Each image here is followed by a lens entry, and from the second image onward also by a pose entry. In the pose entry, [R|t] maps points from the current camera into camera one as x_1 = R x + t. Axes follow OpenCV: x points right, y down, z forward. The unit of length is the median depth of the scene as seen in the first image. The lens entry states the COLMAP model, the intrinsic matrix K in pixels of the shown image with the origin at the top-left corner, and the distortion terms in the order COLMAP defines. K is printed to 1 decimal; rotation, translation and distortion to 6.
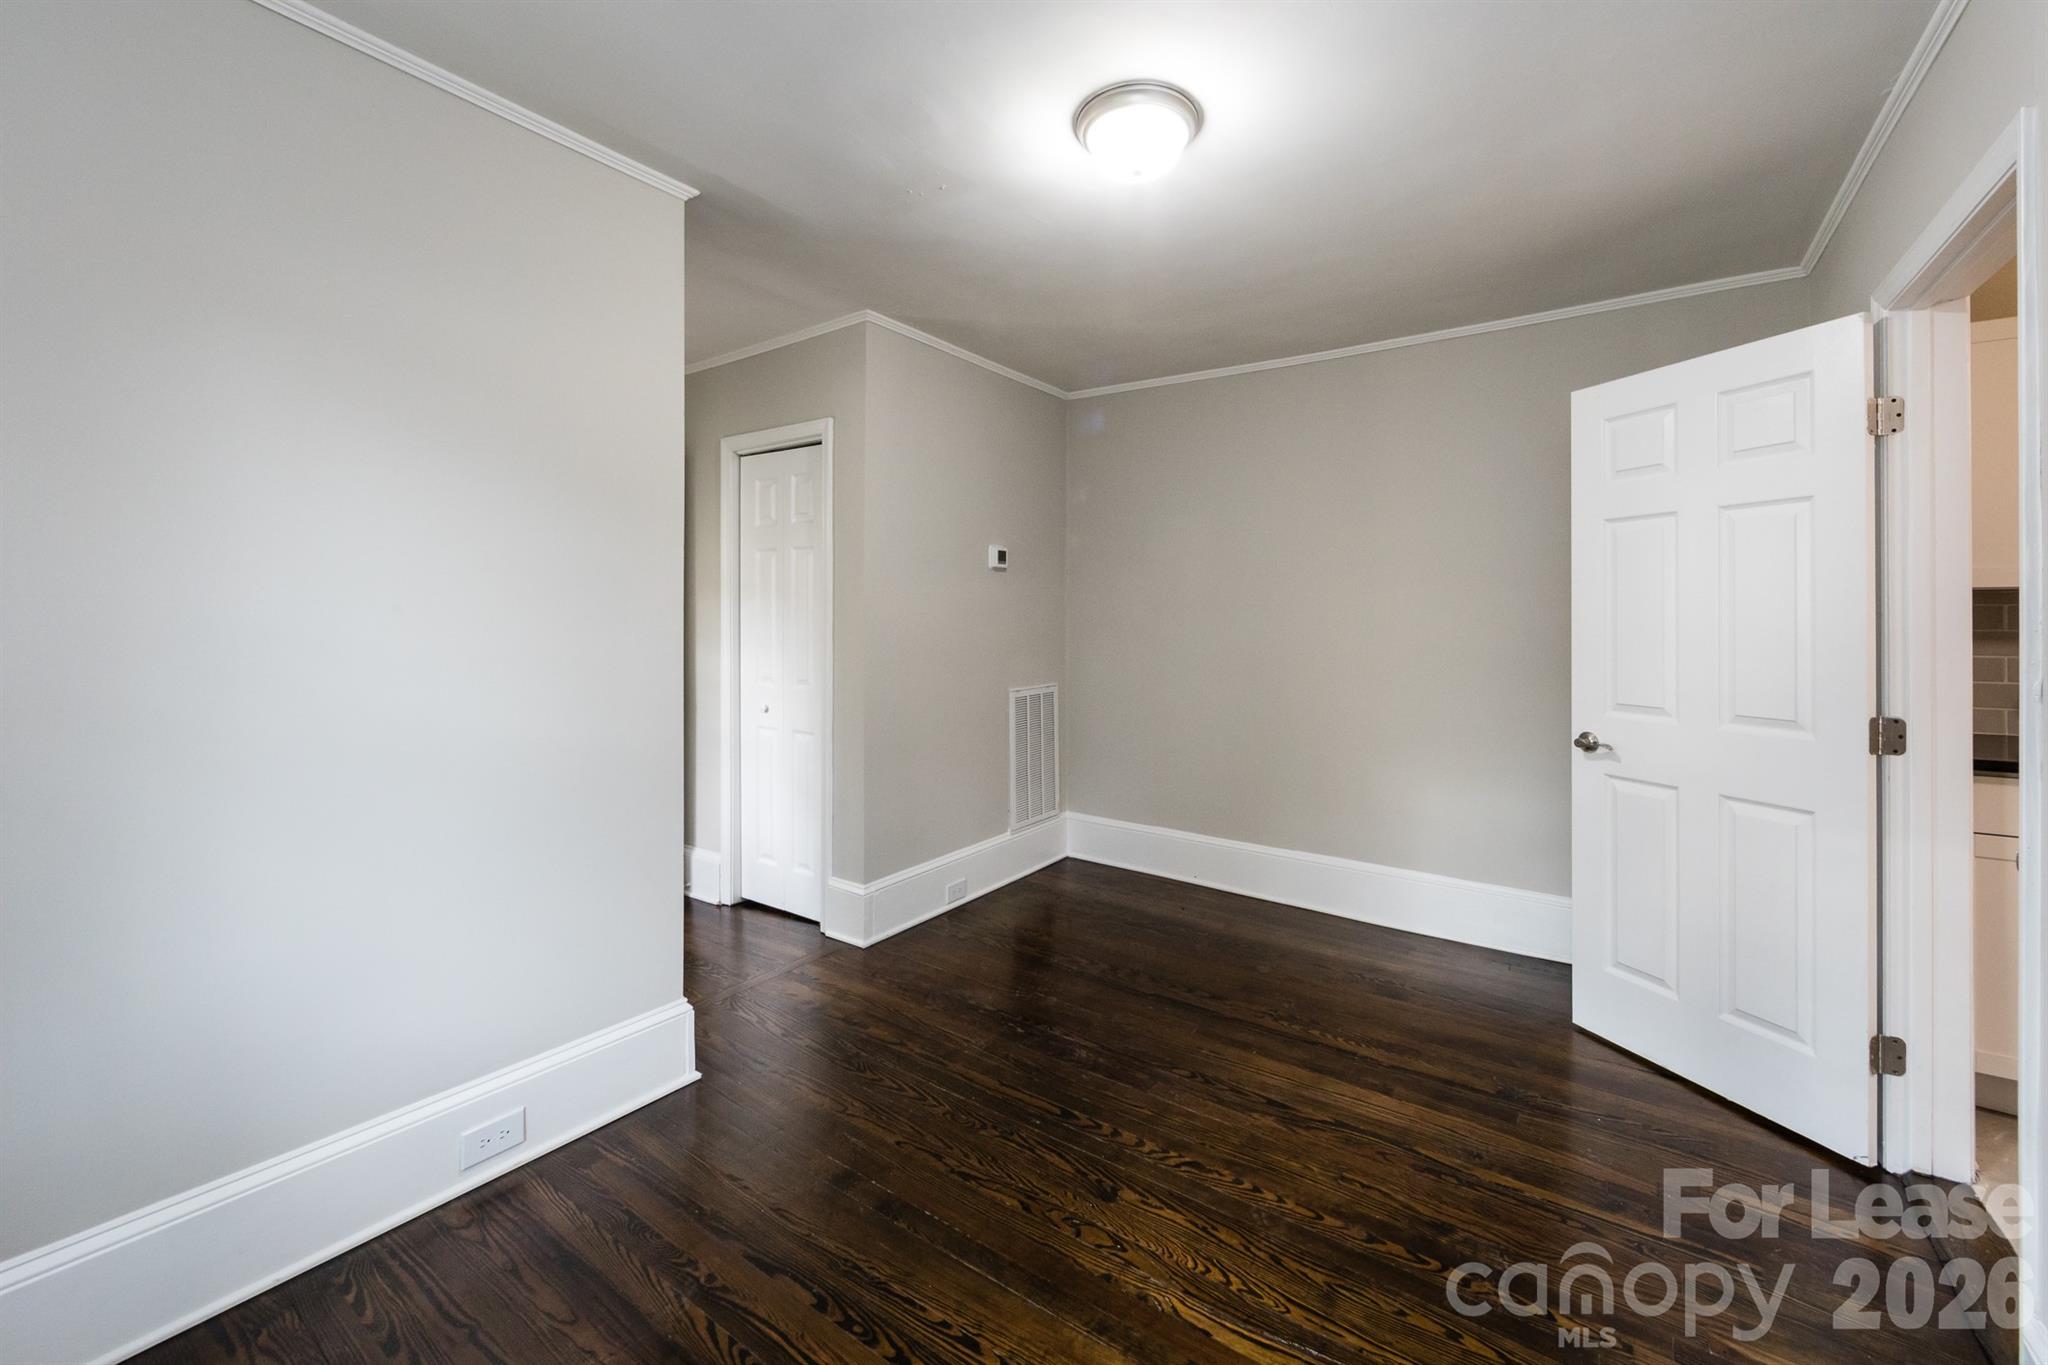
lens RADIAL K [[806.1, 0, 1066.2], [0, 806.1, 612.1], [0, 0, 1]] dist [0.002502, 0.000205]
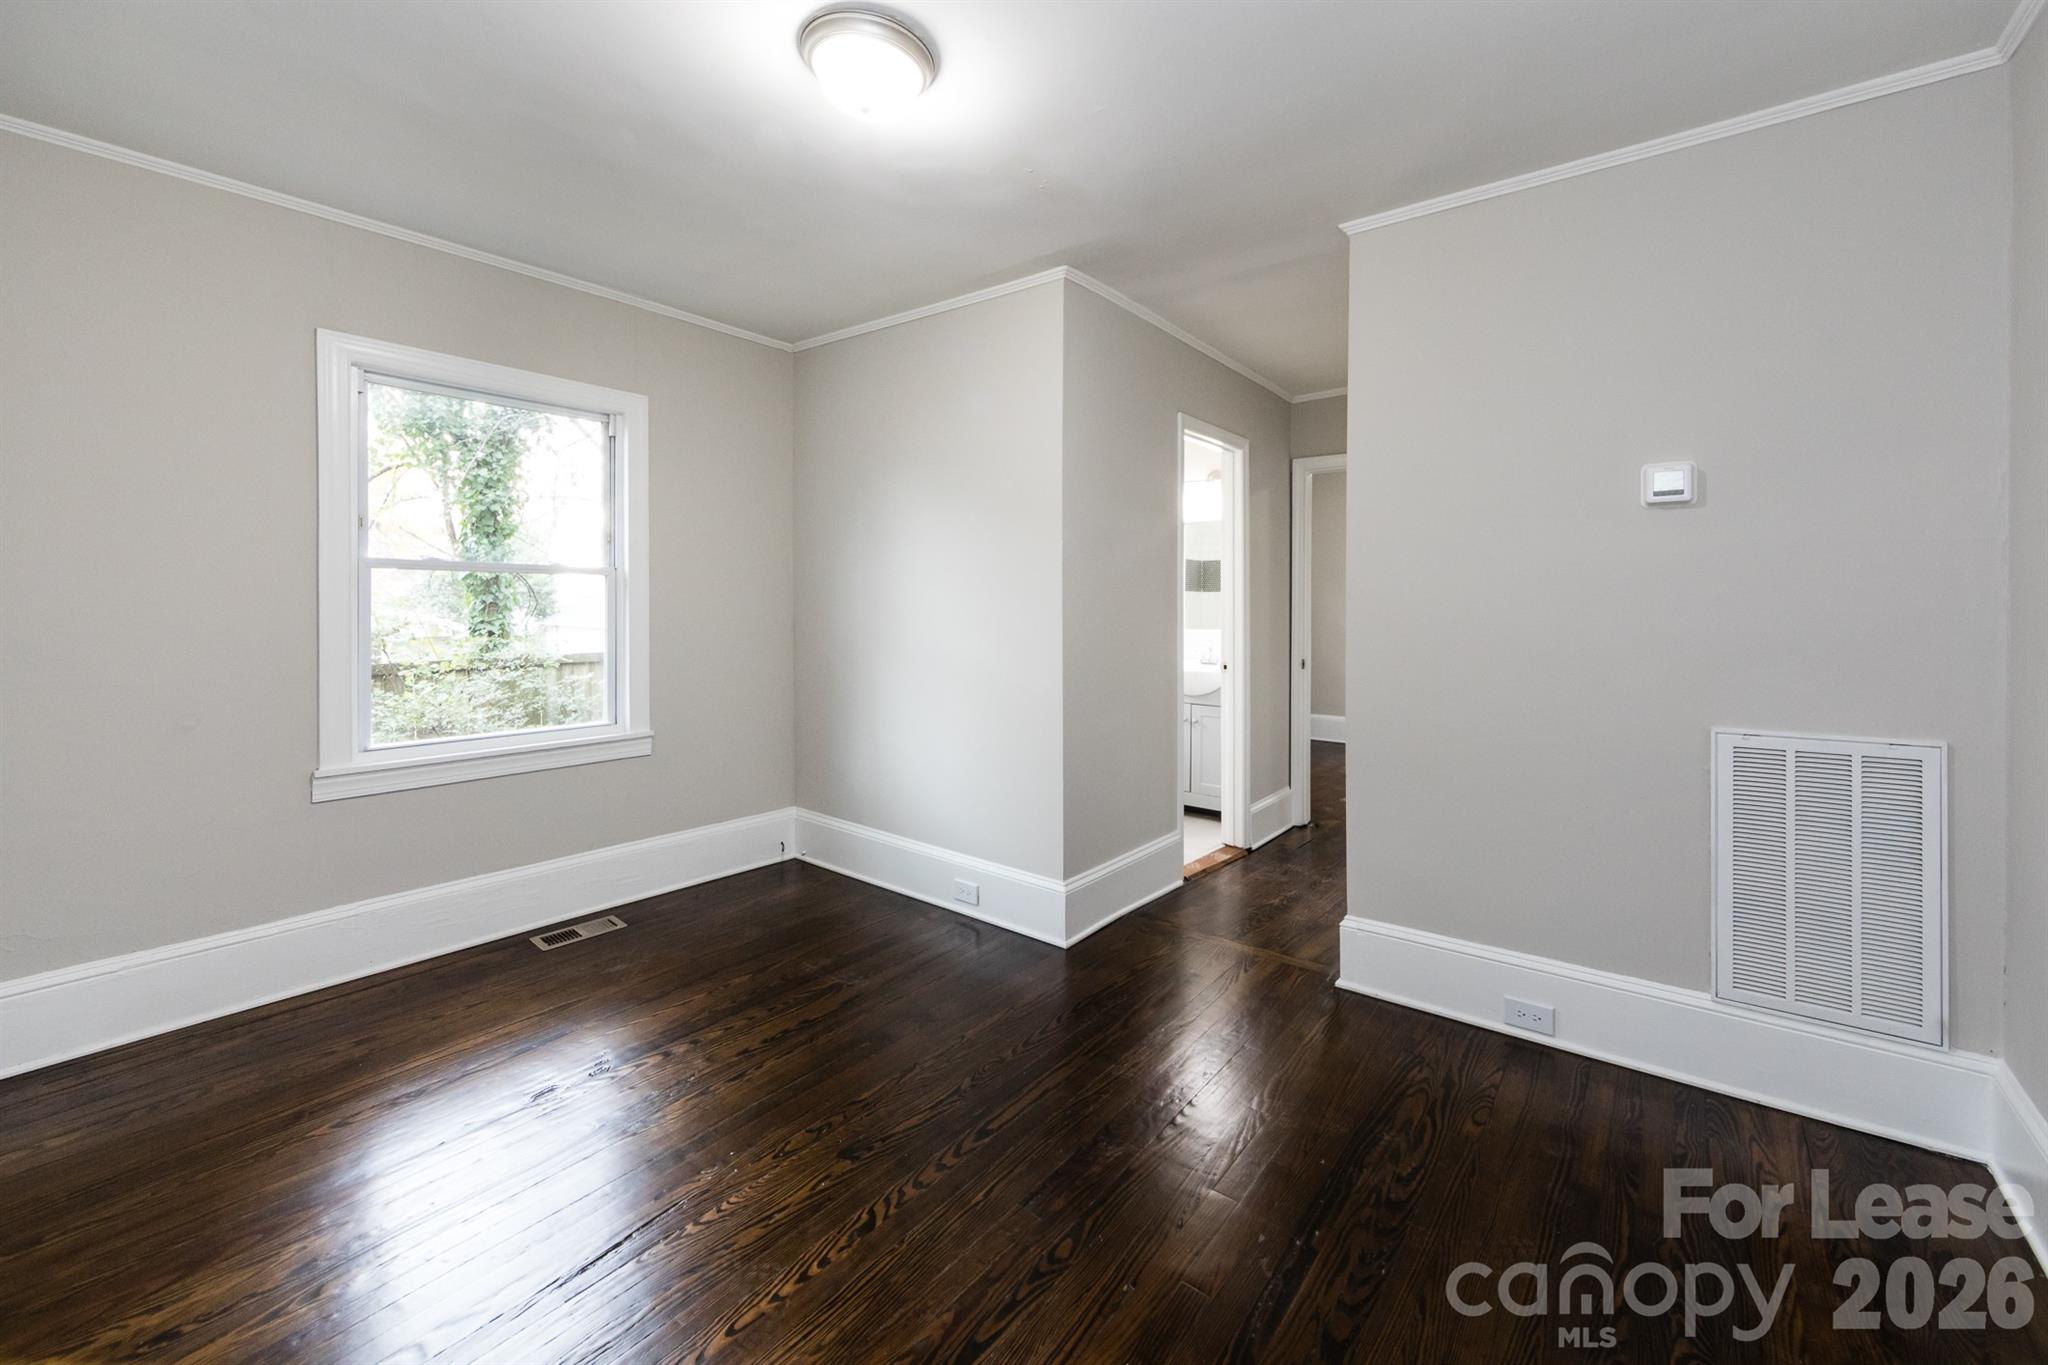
lens RADIAL K [[806.1, 0, 1066.2], [0, 806.1, 612.1], [0, 0, 1]] dist [0.002502, 0.000205]
pose [[-0.045731, 0.001887, -0.998952, 0.880984], [0.005838, 0.999982, 0.001622, 0.030786], [0.998937, -0.005757, -0.045741, 1.103153]]
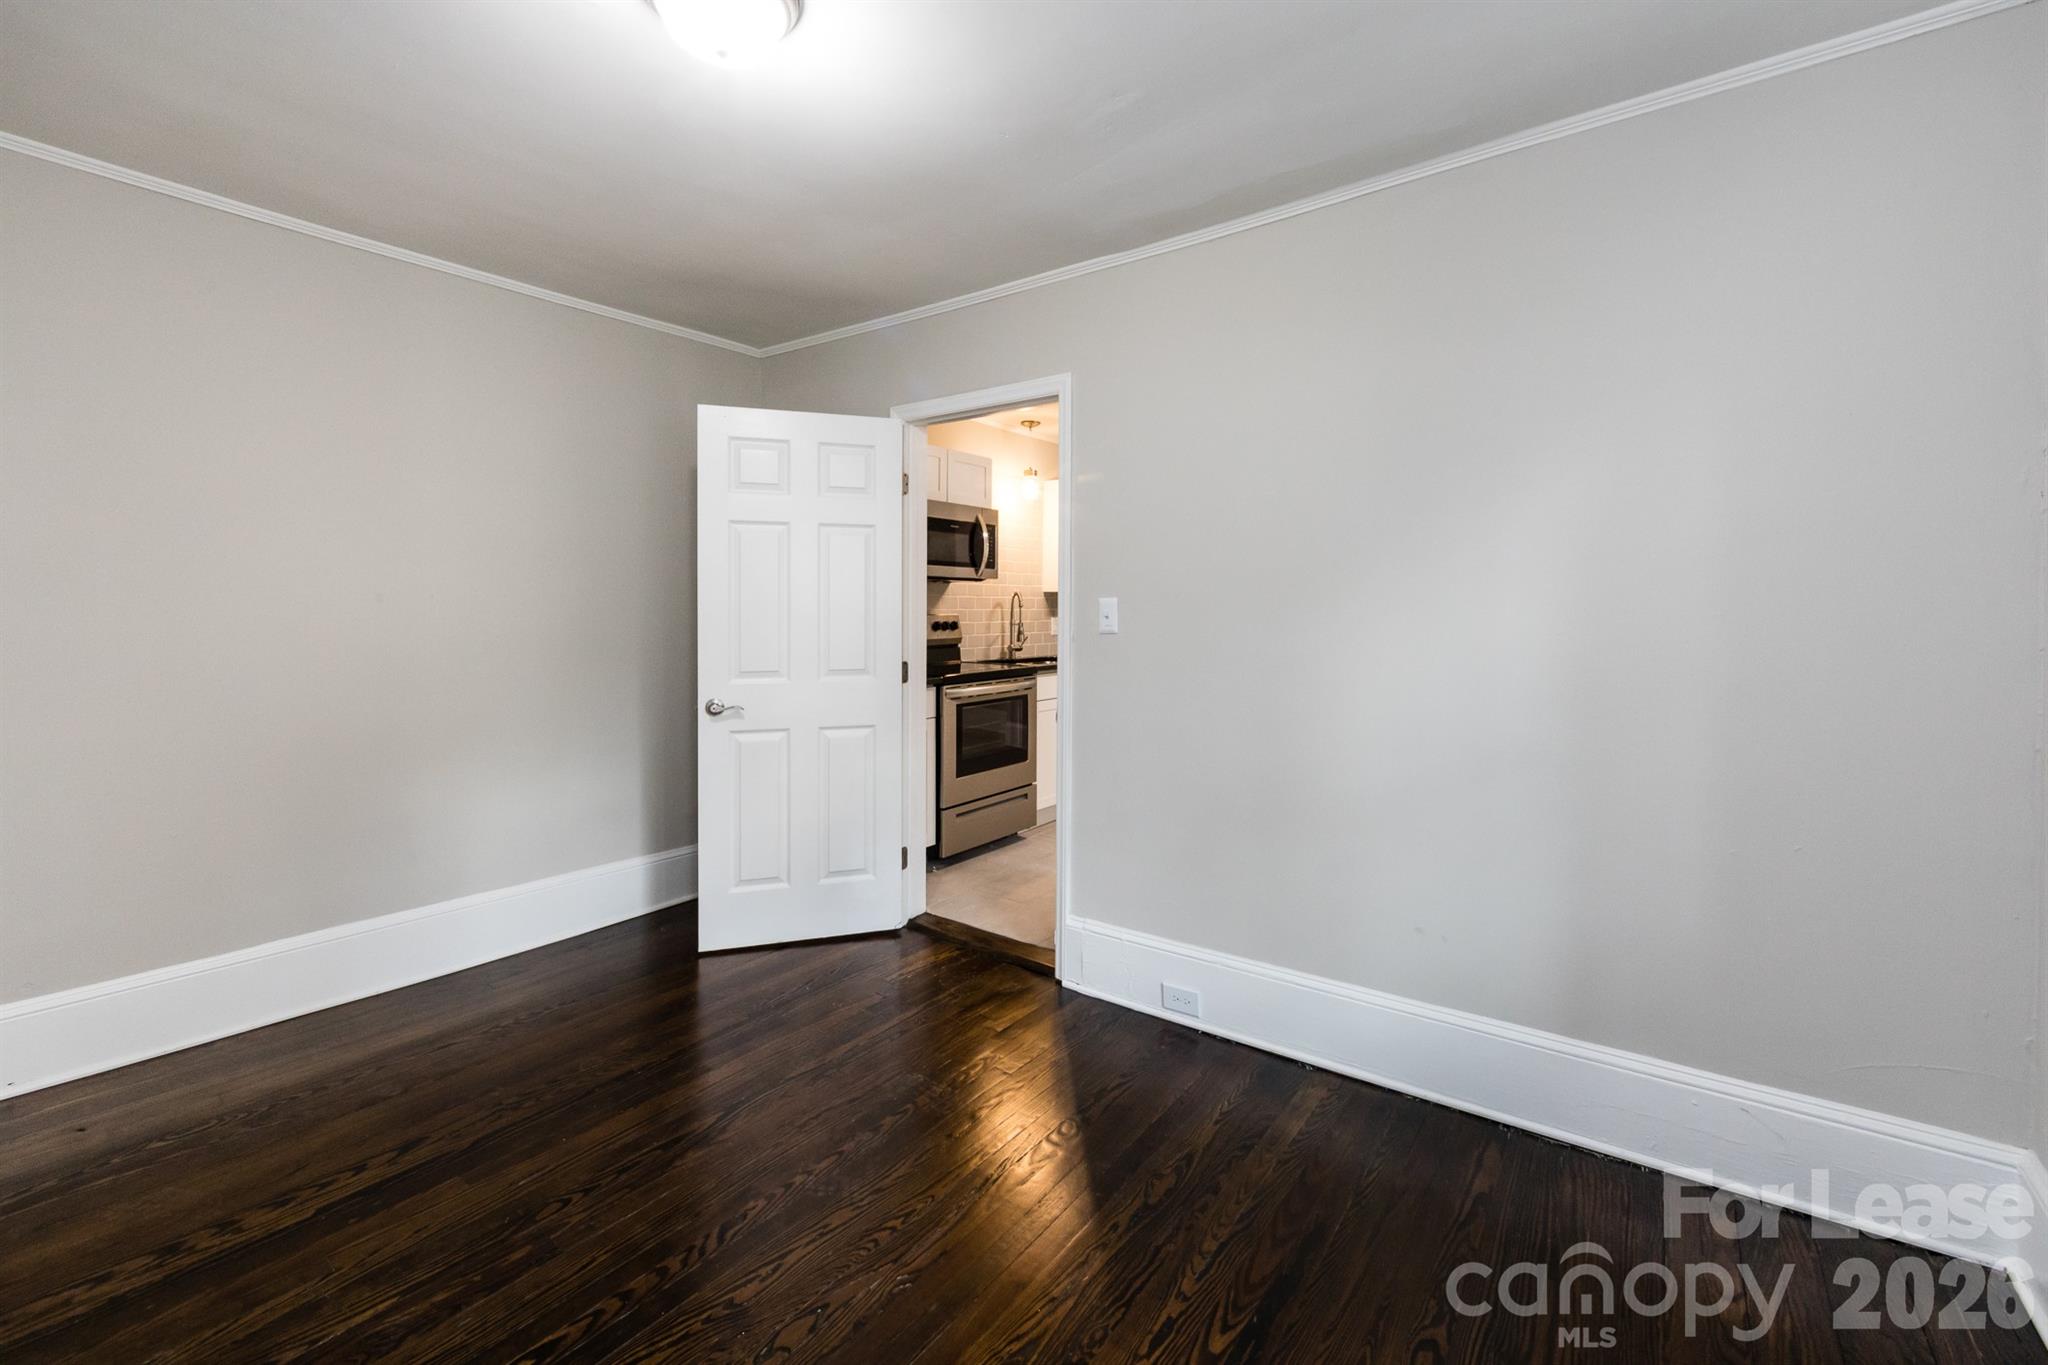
lens RADIAL K [[833.8, 0, 1023.9], [0, 833.8, 616.6], [0, 0, 1]] dist [-0.000255, -0.000276]
pose [[0.064646, -0.012703, 0.997827, -0.626648], [-0.010436, 0.999856, 0.013405, 0.009012], [-0.997854, -0.011280, 0.064504, 0.554474]]
